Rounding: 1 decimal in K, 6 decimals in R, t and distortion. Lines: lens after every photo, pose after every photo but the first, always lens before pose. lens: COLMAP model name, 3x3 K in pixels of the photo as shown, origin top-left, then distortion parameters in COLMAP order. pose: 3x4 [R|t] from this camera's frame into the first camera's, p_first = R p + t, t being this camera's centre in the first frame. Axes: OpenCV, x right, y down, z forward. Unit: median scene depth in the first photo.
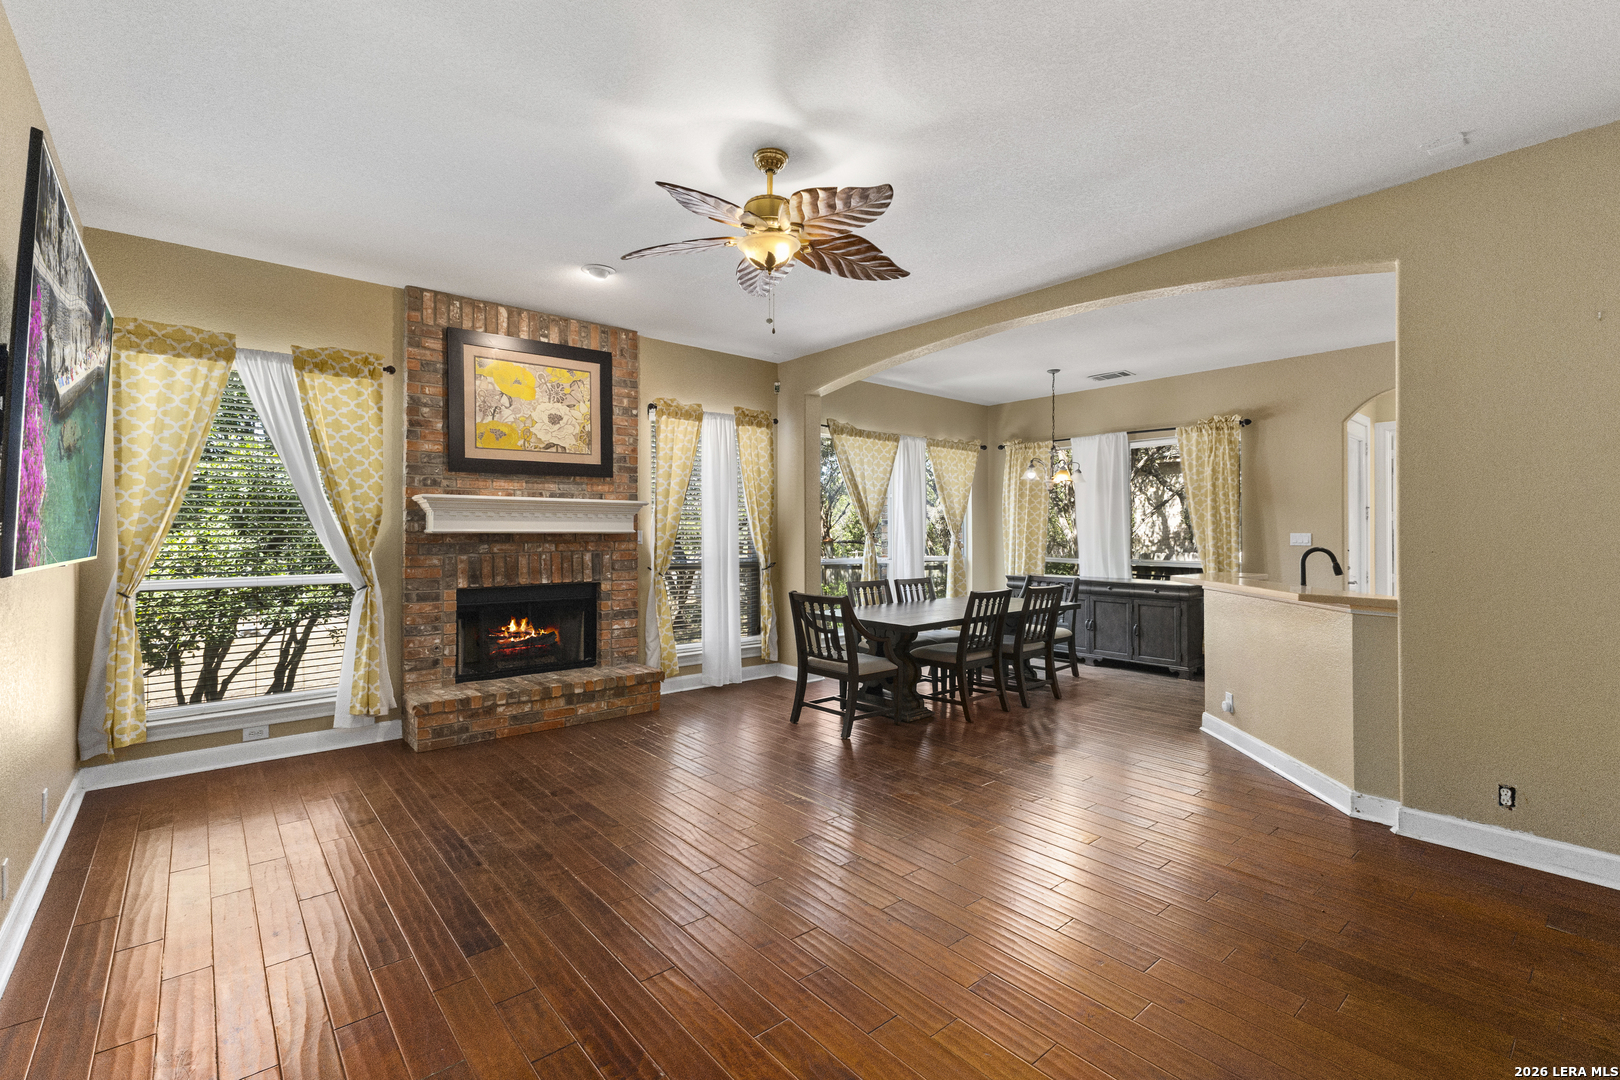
lens RADIAL K [[710.2, 0, 809.5], [0, 710.2, 533.8], [0, 0, 1]] dist [0.010066, -0.000079]
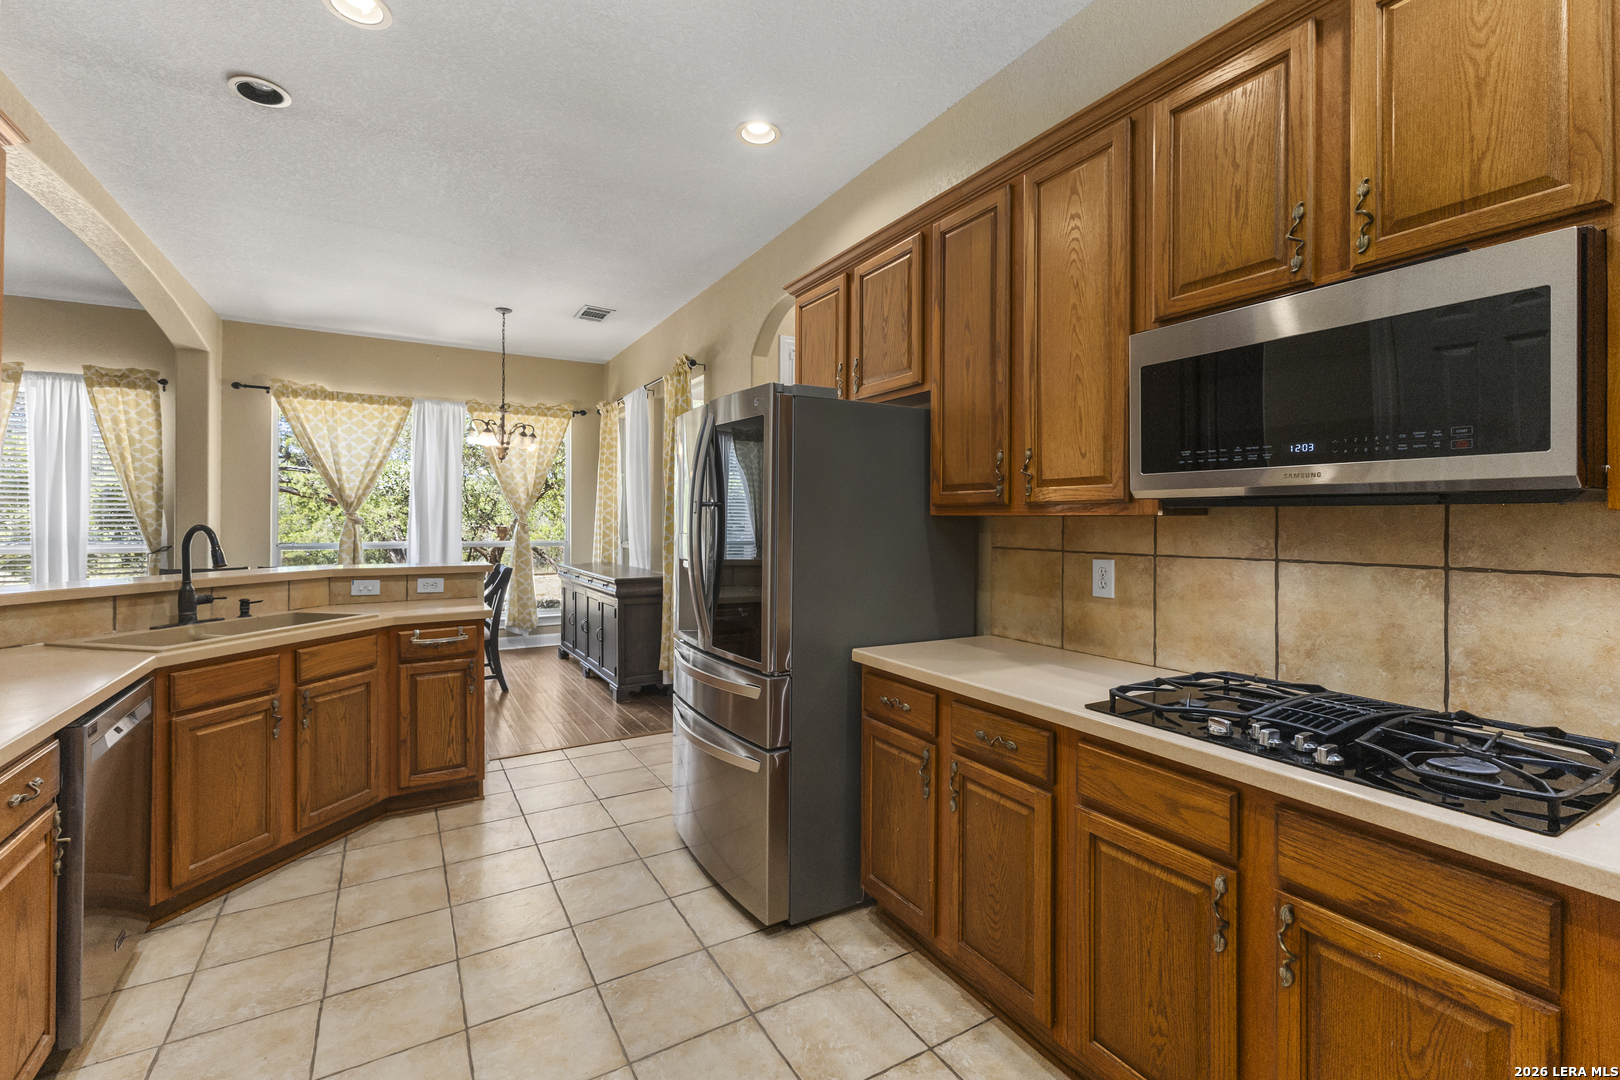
lens RADIAL K [[691.5, 0, 804.9], [0, 691.5, 521.4], [0, 0, 1]] dist [0.002662, 0.000285]
pose [[0.984439, 0.004929, -0.175655, 1.125702], [-0.004015, 0.999976, 0.005559, 0.003446], [0.175678, -0.004767, 0.984436, 0.402530]]
